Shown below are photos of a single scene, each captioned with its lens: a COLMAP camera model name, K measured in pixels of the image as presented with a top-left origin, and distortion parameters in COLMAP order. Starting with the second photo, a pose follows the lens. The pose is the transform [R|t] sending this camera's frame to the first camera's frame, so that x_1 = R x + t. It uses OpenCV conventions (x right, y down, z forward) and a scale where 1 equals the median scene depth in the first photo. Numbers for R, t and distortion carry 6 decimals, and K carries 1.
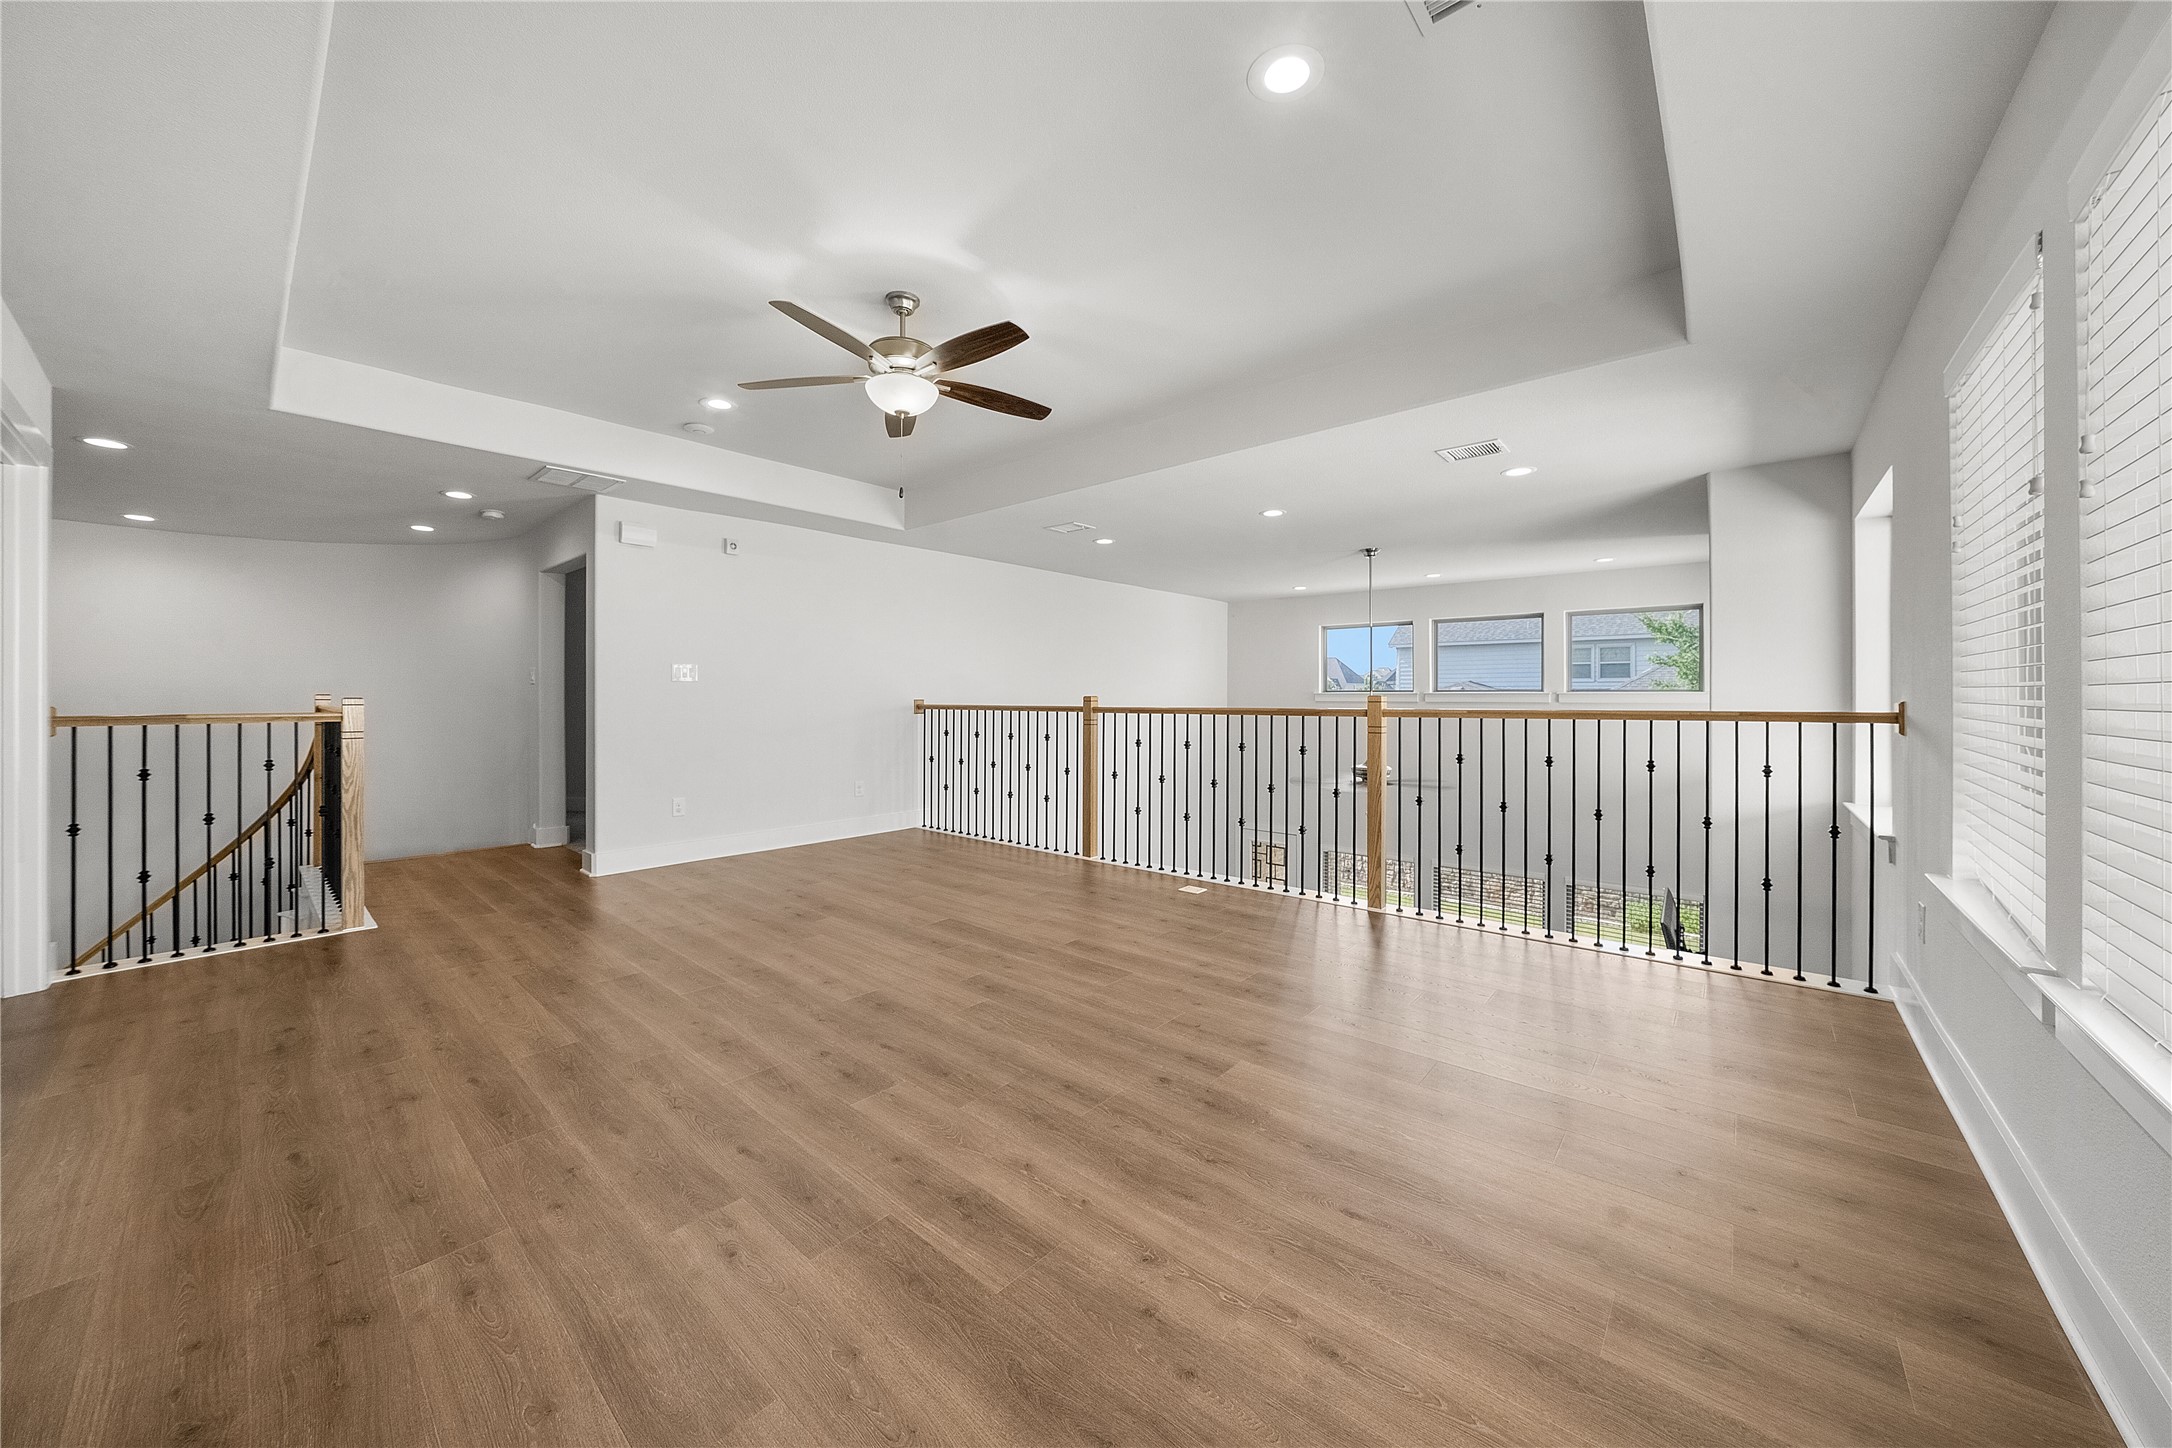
lens RADIAL K [[759.1, 0, 1078.9], [0, 759.1, 682.5], [0, 0, 1]] dist [-0.005469, 0.000451]
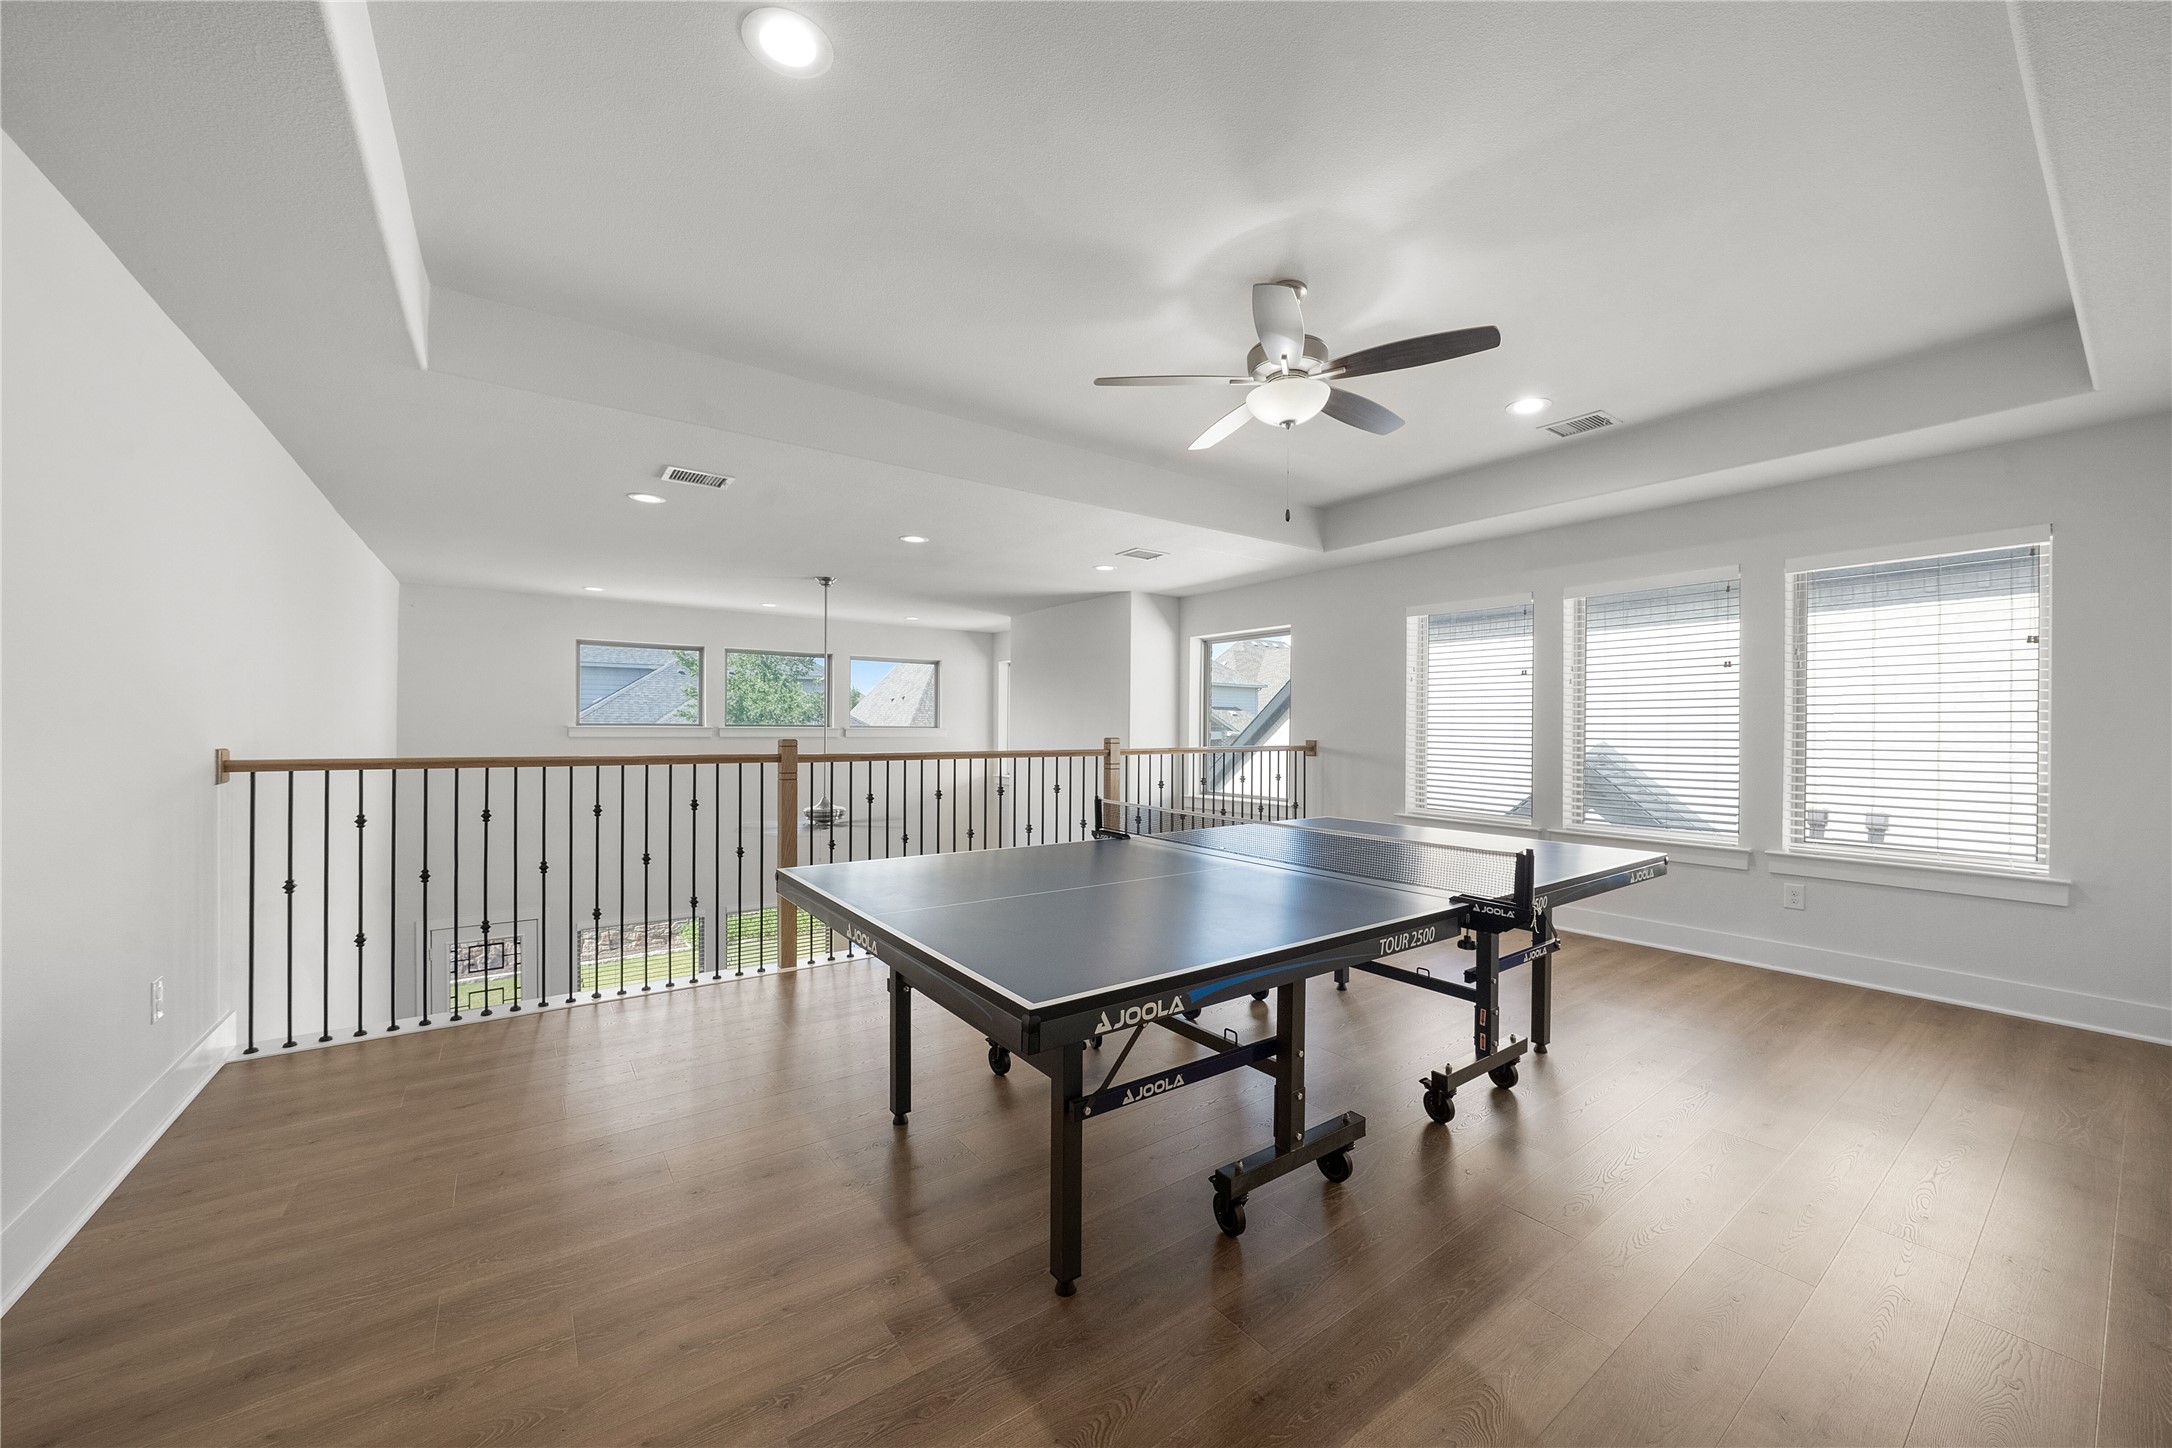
lens RADIAL K [[807.9, 0, 1079.7], [0, 807.9, 741.8], [0, 0, 1]] dist [-0.001579, 0.000068]
pose [[0.260725, -0.001898, 0.965411, -0.483212], [-0.015180, 0.999866, 0.006066, 0.008929], [-0.965294, -0.016236, 0.260662, 0.410214]]
